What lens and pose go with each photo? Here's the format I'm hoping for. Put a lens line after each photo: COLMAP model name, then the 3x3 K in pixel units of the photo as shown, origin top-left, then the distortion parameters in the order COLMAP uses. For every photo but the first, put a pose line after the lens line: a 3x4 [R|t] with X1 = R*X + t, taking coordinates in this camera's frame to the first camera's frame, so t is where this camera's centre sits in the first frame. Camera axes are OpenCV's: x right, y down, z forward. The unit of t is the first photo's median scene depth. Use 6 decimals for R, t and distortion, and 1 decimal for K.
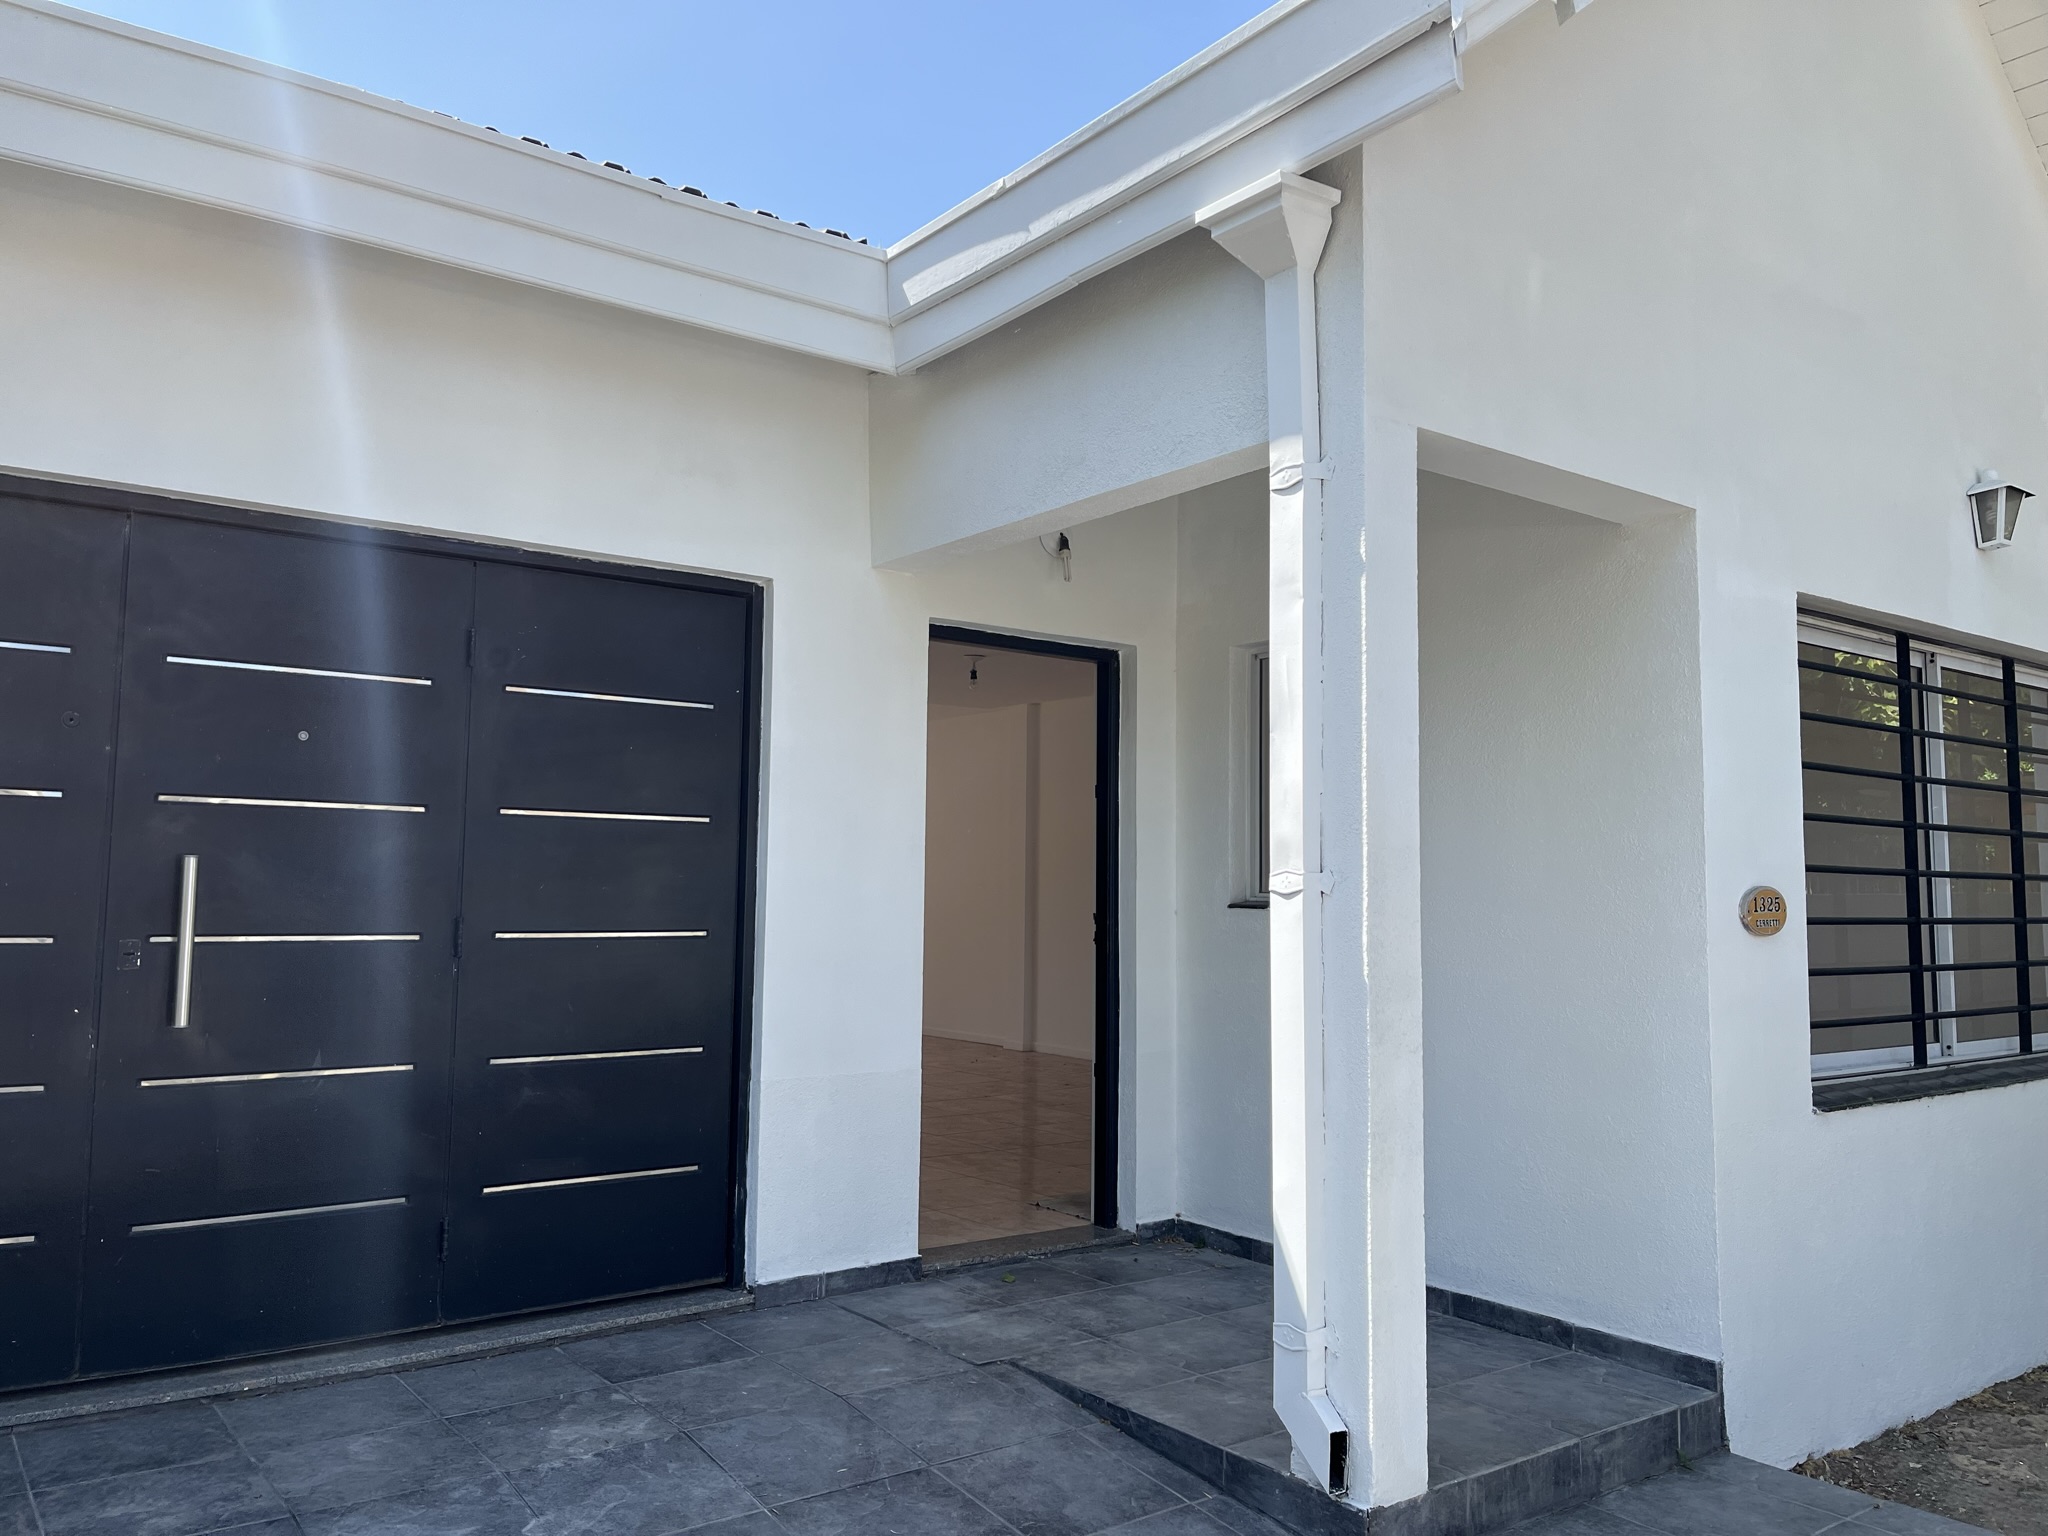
lens RADIAL K [[1542.9, 0, 1032.1], [0, 1542.9, 764.7], [0, 0, 1]] dist [0.074203, -0.093952]
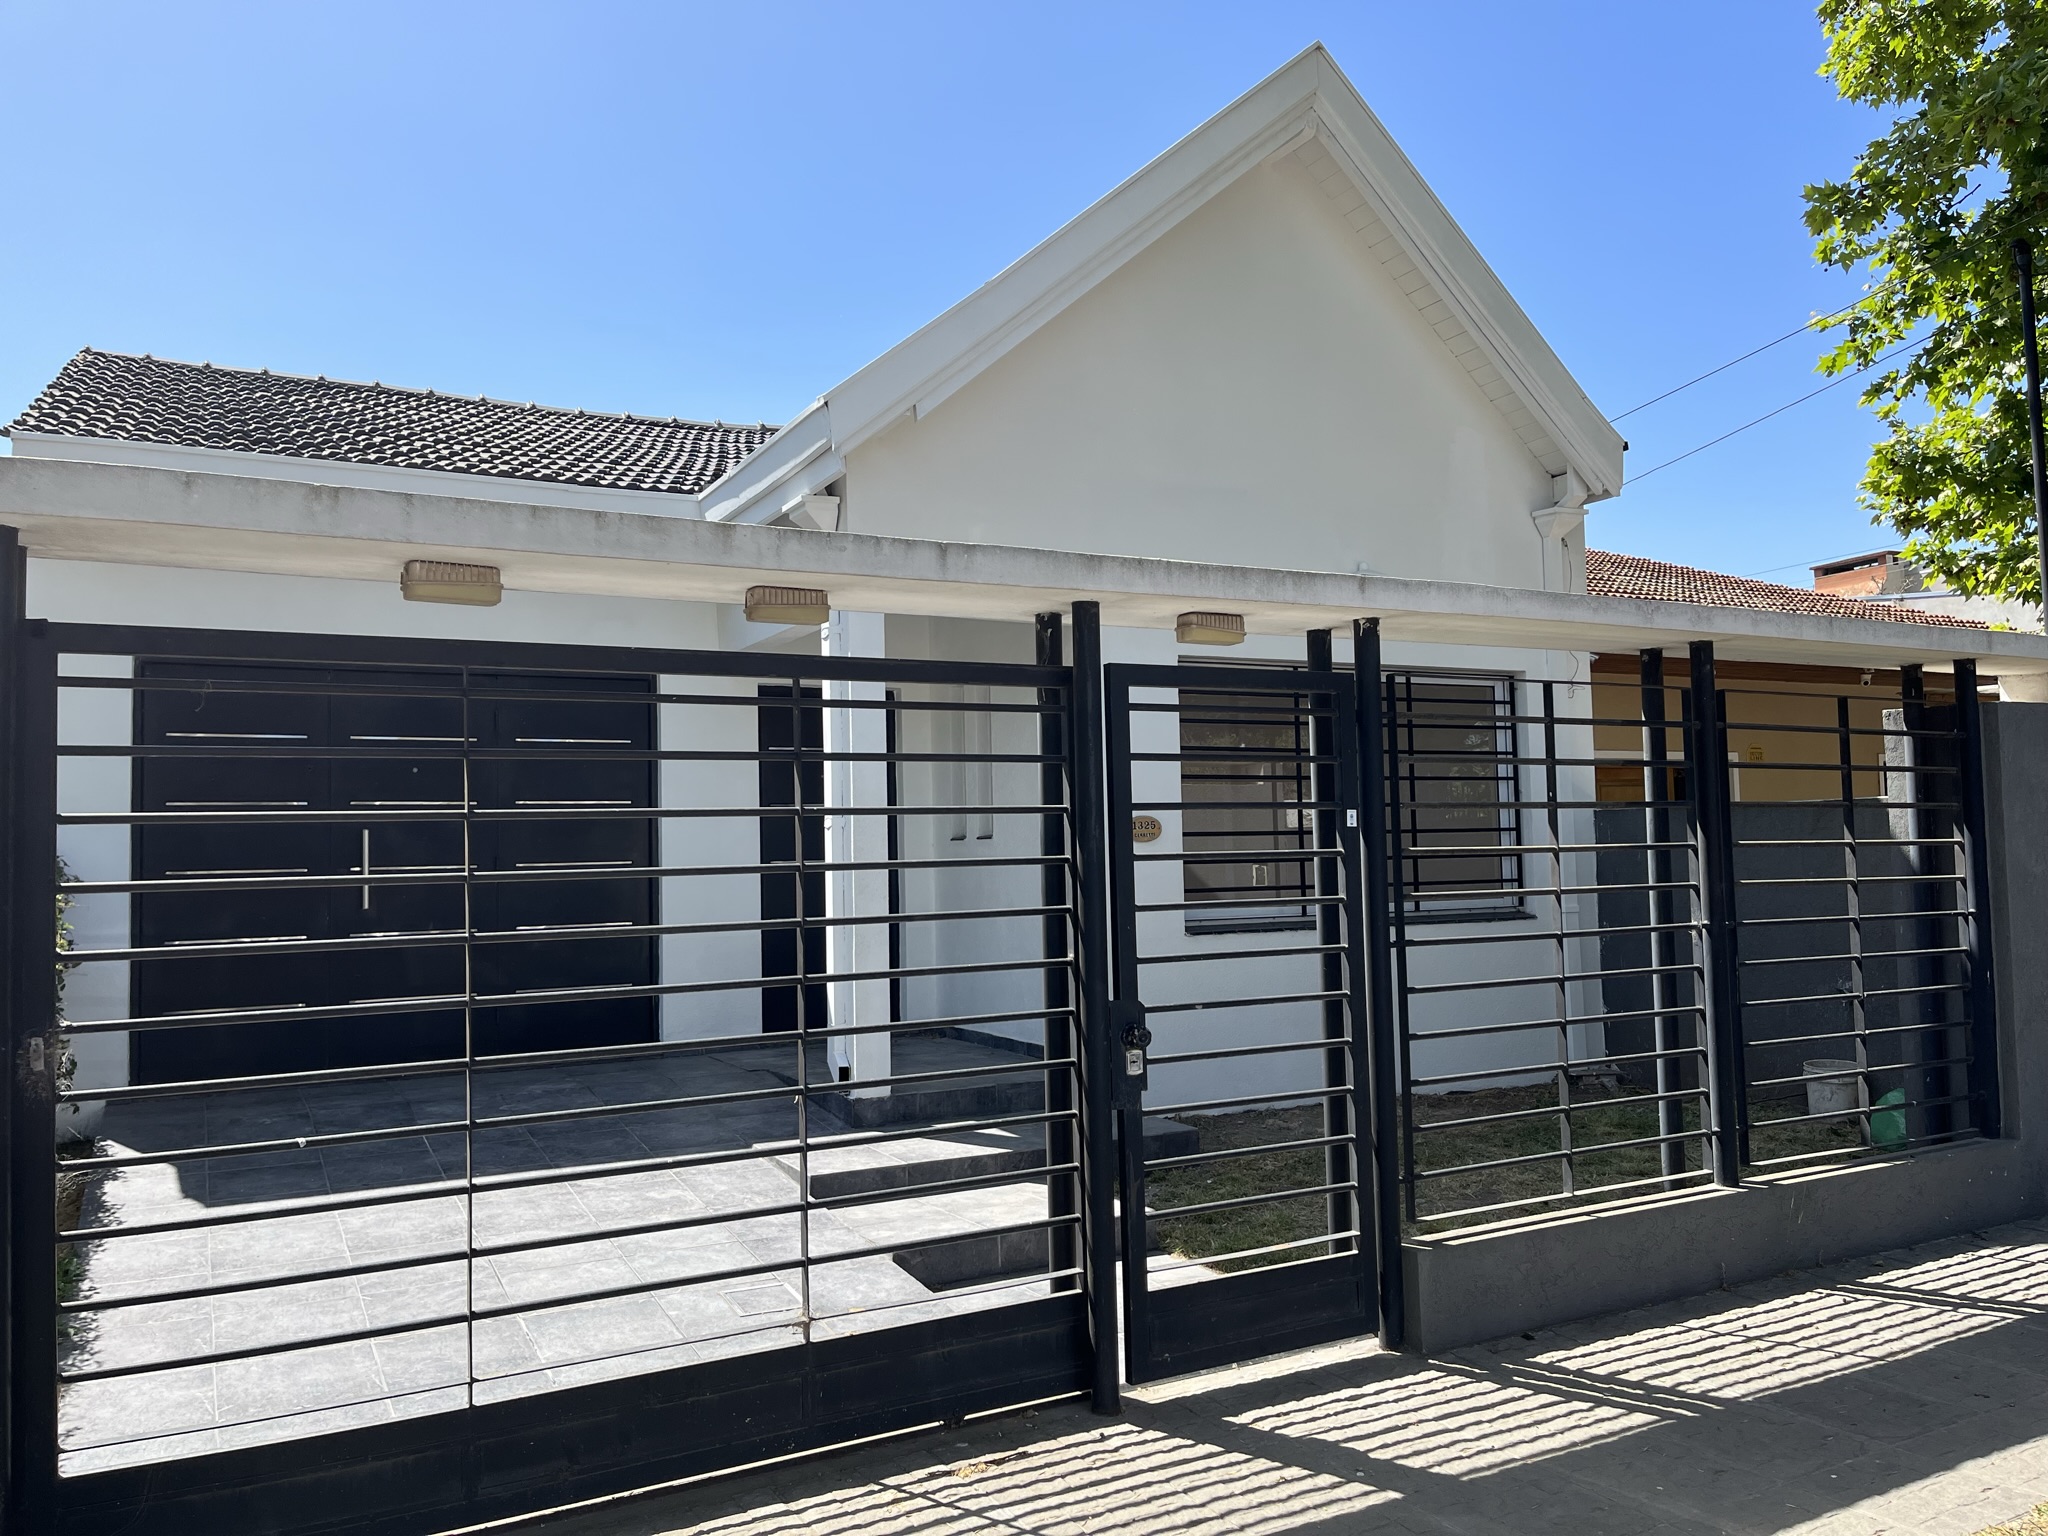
lens RADIAL K [[1542.9, 0, 1024.6], [0, 1542.9, 775.1], [0, 0, 1]] dist [0.074203, -0.093952]
pose [[0.987841, -0.047251, -0.148116, 0.613809], [0.050720, 0.998518, 0.019733, -0.015765], [0.146964, -0.027005, 0.988773, -0.876087]]
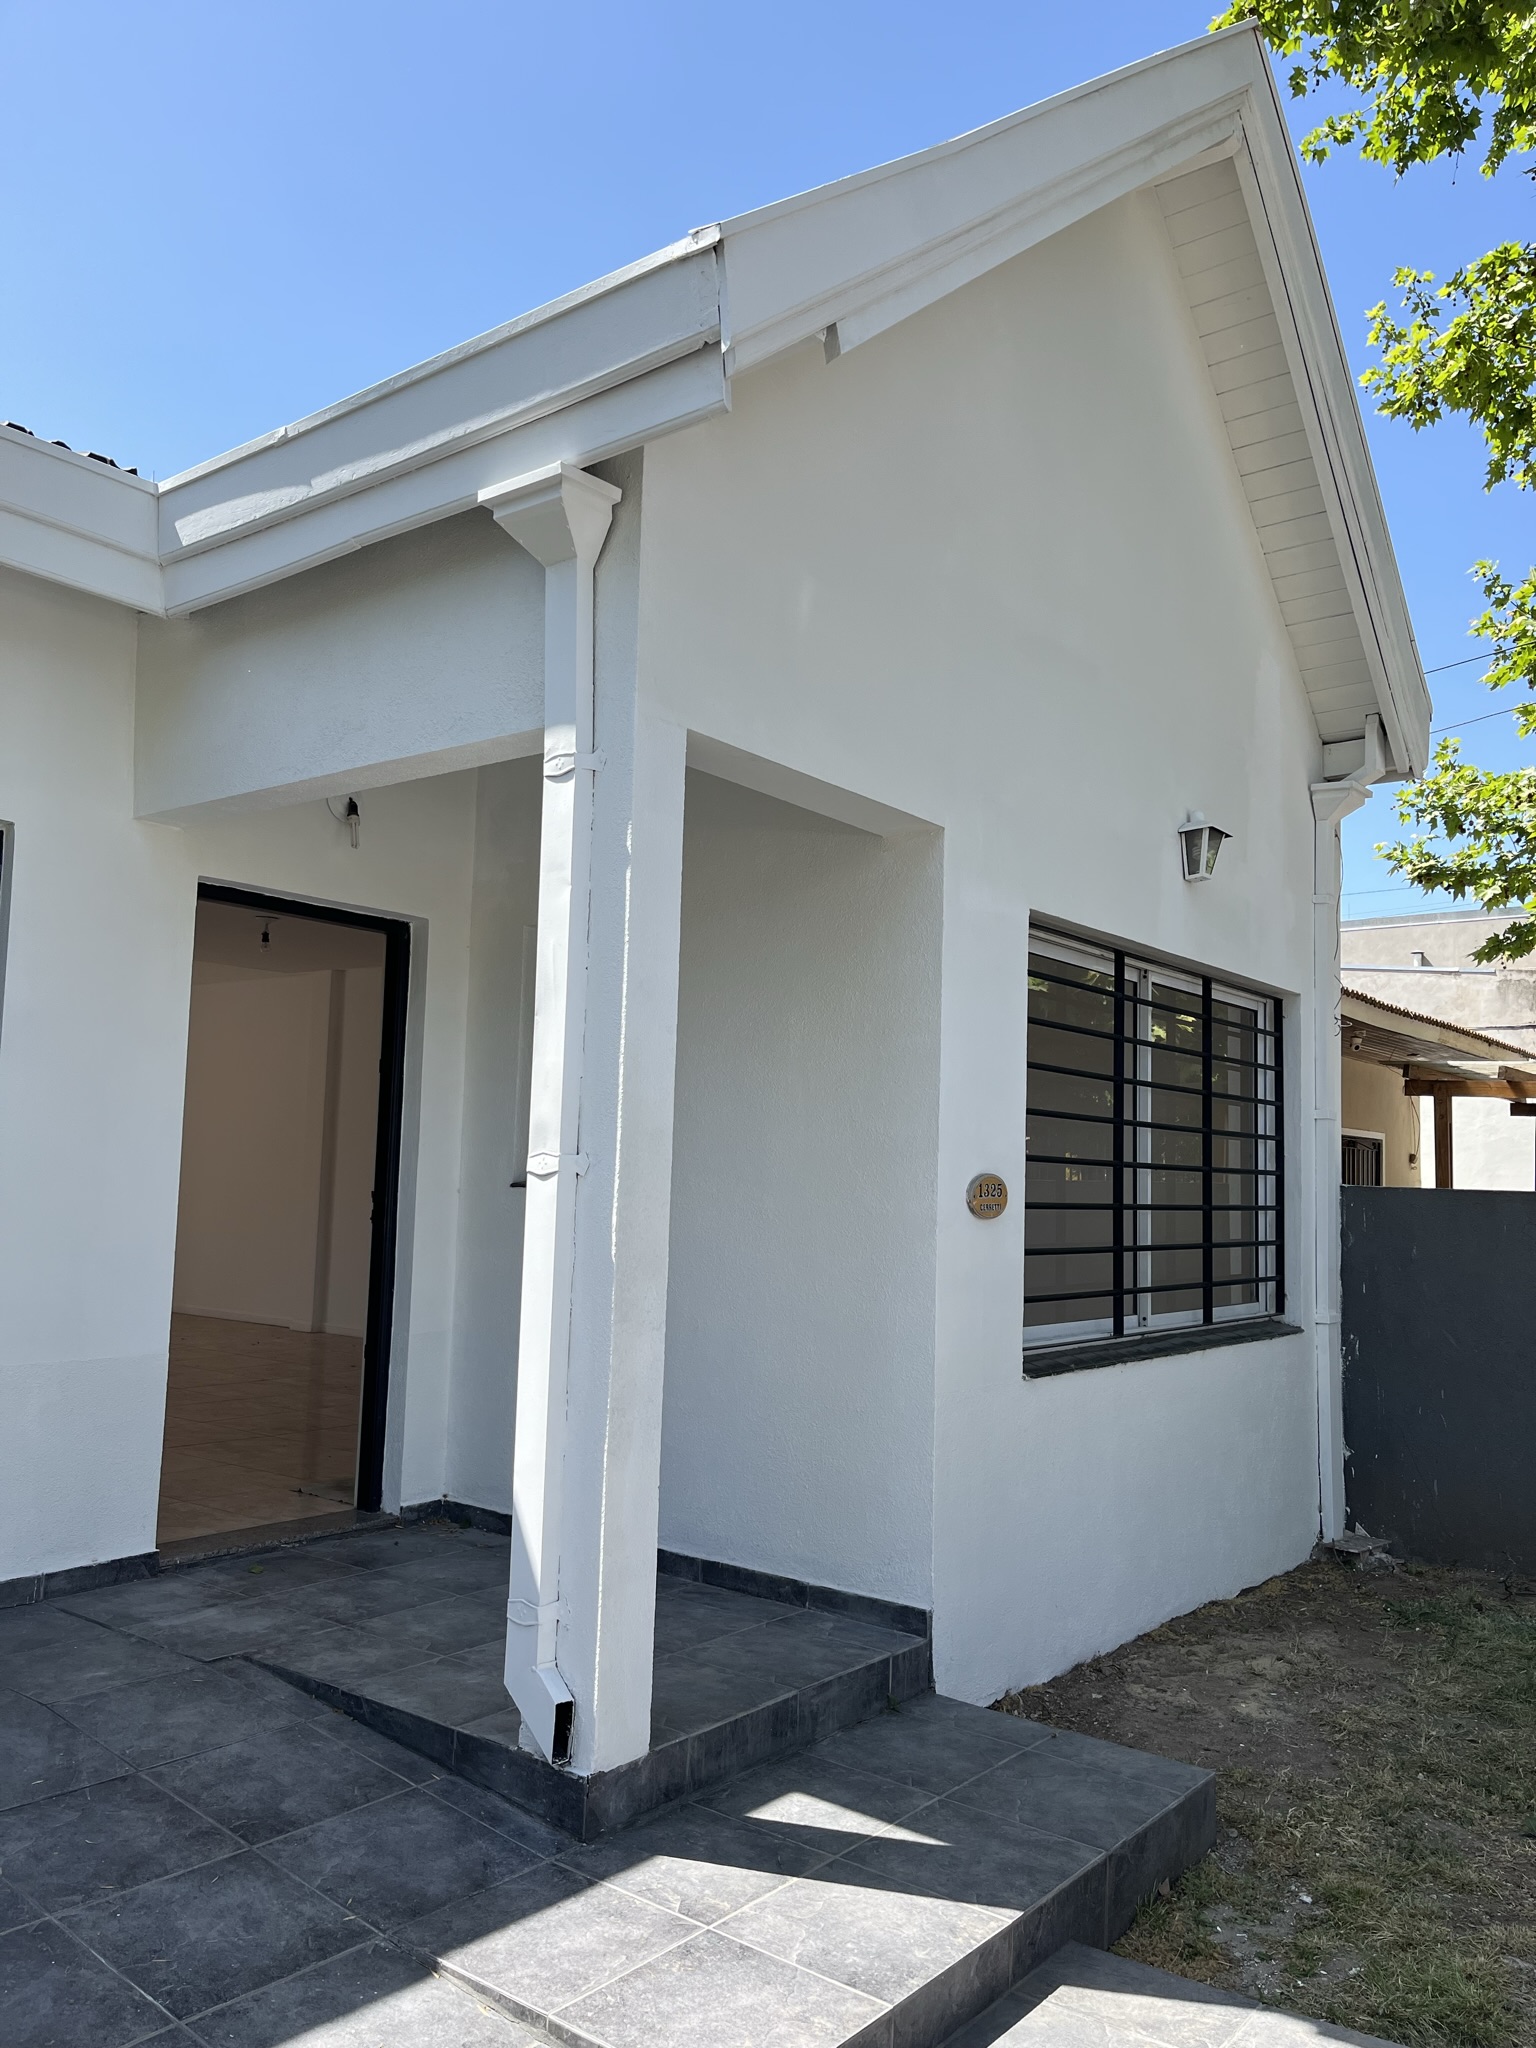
lens RADIAL K [[1542.9, 0, 769.2], [0, 1542.9, 1044.6], [0, 0, 1]] dist [0.074203, -0.093952]
pose [[0.965196, 0.039330, 0.258553, 0.034326], [-0.039887, 0.999199, -0.003092, -0.003797], [-0.258467, -0.007328, 0.965992, -0.013472]]
